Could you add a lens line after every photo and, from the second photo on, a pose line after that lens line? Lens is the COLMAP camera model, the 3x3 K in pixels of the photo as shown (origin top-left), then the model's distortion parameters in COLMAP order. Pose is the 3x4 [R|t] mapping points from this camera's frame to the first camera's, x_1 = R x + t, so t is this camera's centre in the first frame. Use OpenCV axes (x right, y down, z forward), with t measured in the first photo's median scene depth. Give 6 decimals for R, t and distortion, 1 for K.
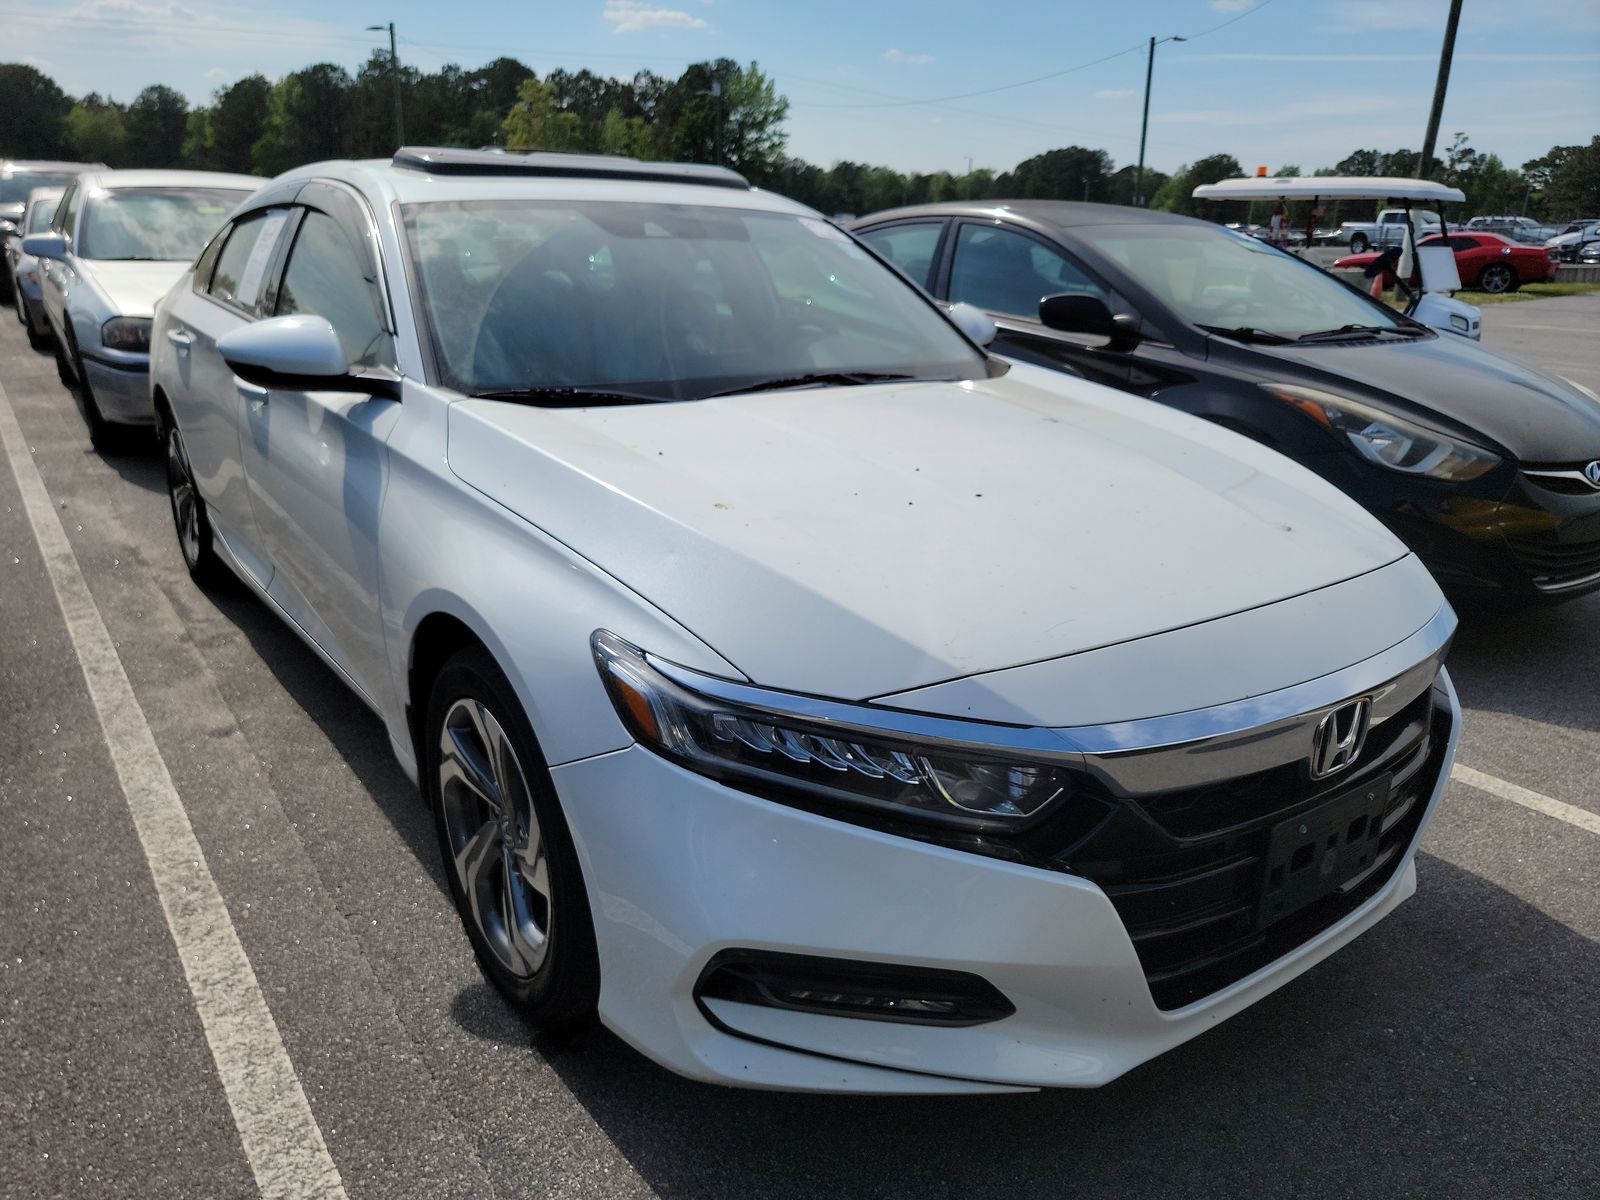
lens RADIAL K [[1122.6, 0, 808.6], [0, 1122.6, 601.8], [0, 0, 1]] dist [0.047224, -0.023268]
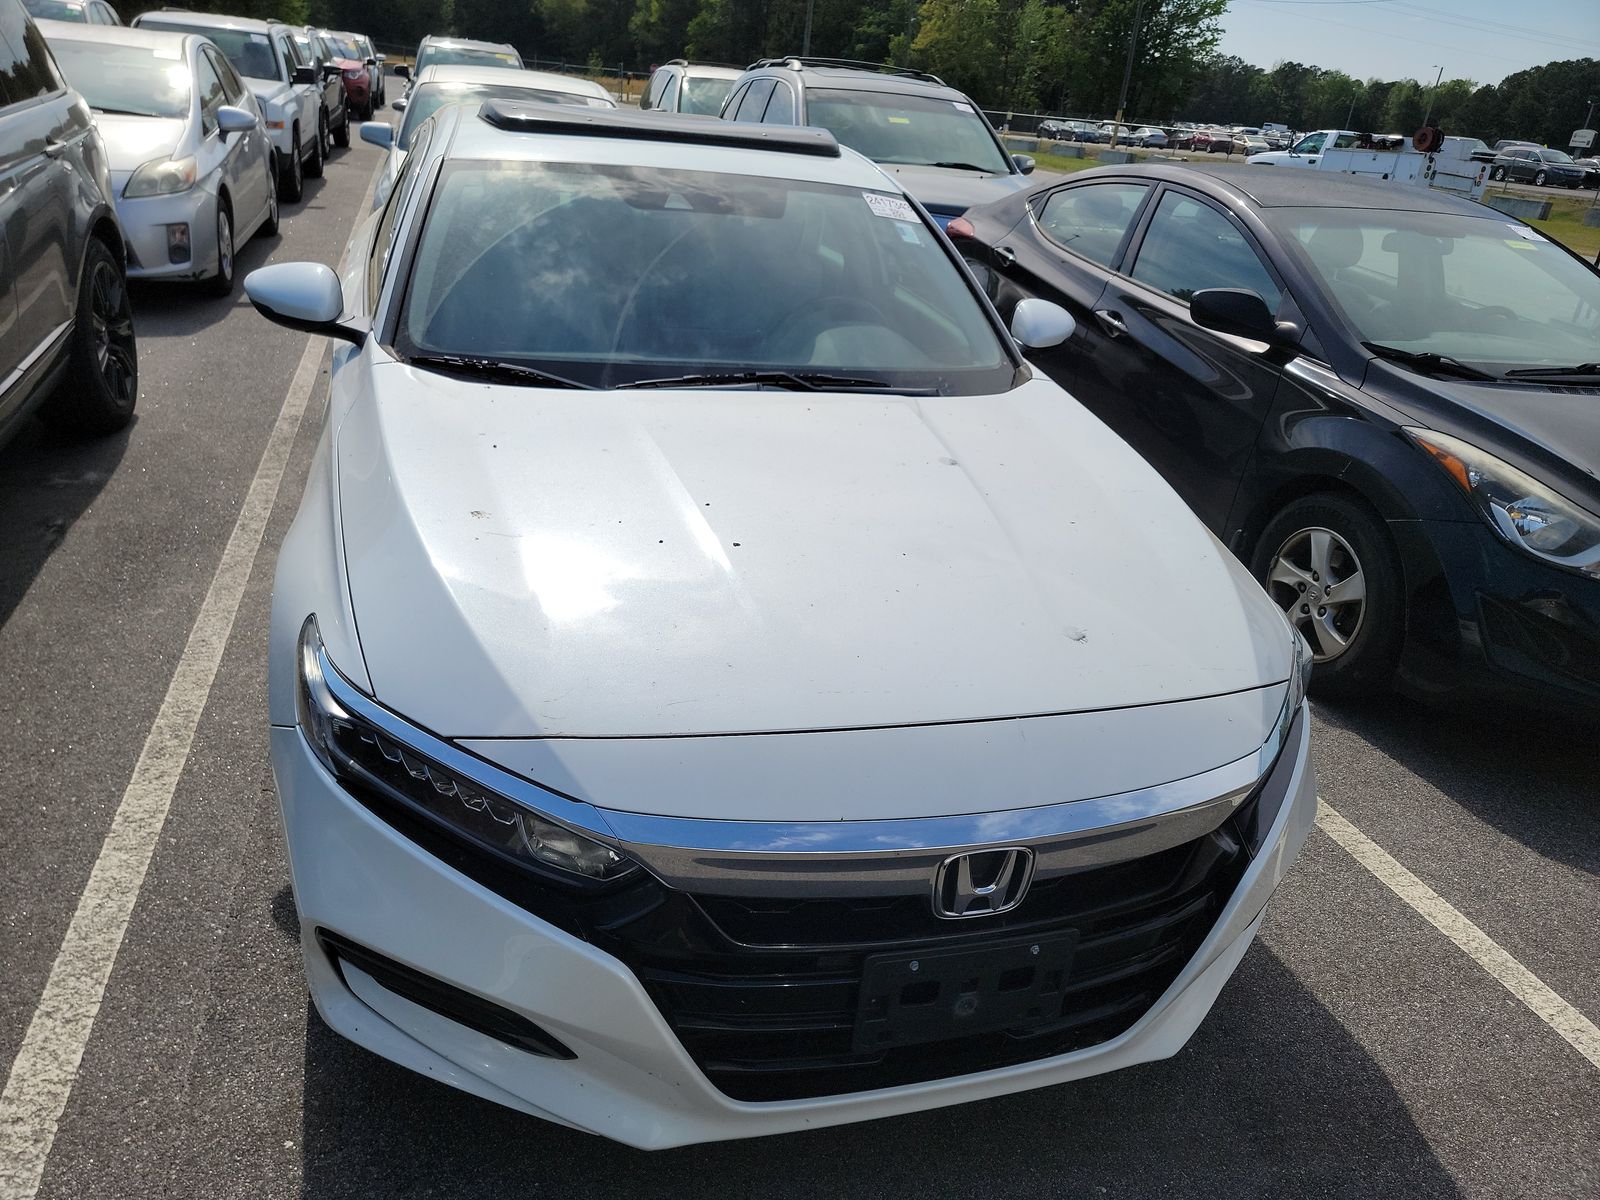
lens RADIAL K [[1122.6, 0, 800.7], [0, 1122.6, 597.5], [0, 0, 1]] dist [0.047224, -0.023268]
pose [[0.937069, 0.193099, -0.290885, 0.303061], [-0.169136, 0.979915, 0.105637, -0.098817], [0.305441, -0.049790, 0.950908, 0.049663]]
